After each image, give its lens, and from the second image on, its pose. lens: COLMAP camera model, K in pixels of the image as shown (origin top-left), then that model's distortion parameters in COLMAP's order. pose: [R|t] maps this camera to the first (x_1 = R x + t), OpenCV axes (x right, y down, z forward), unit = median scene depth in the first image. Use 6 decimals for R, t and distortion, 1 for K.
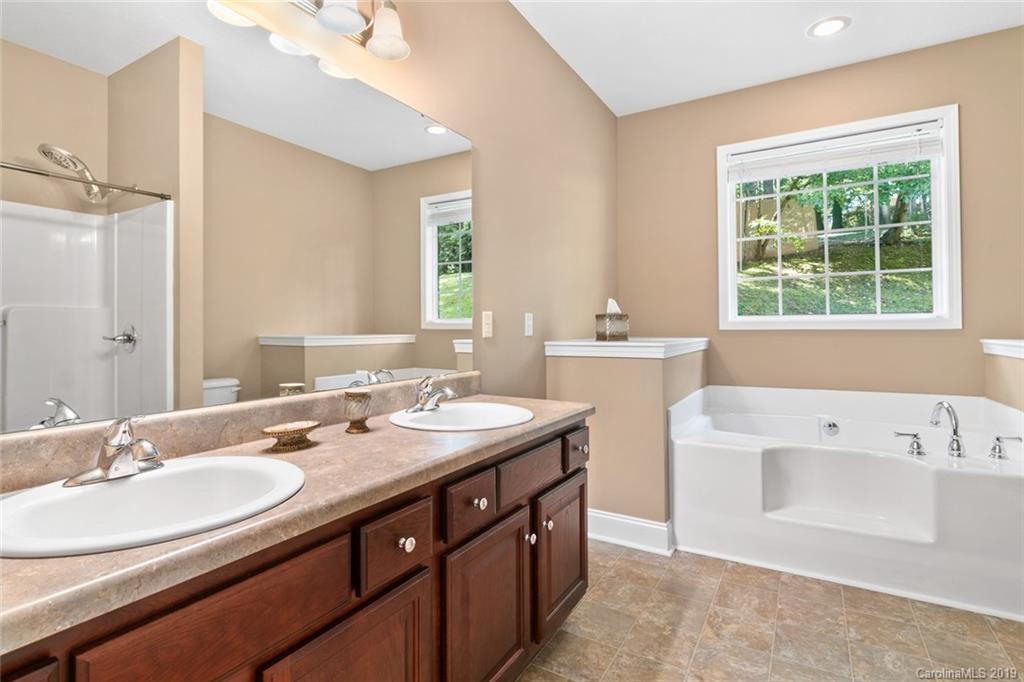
lens RADIAL K [[515.6, 0, 506.1], [0, 515.6, 327.3], [0, 0, 1]] dist [0.001562, -0.000018]
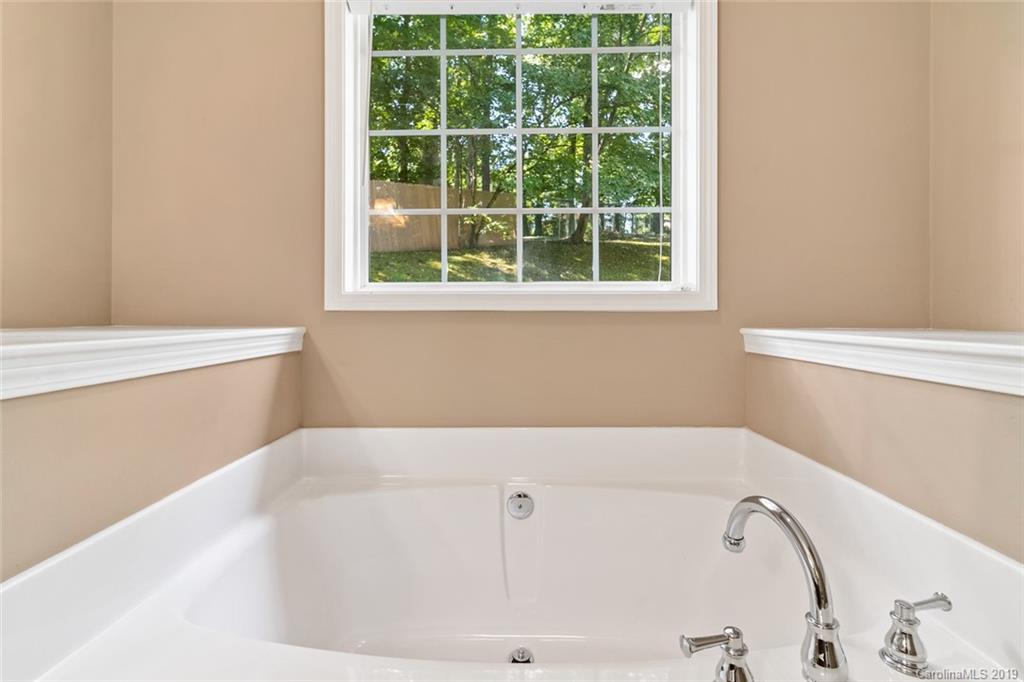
lens RADIAL K [[473.1, 0, 506.0], [0, 473.1, 330.2], [0, 0, 1]] dist [0.002169, 0.000174]
pose [[0.875642, -0.007251, 0.482907, 0.369821], [-0.007896, 0.999539, 0.029327, 0.010119], [-0.482897, -0.029493, 0.875181, 0.570169]]
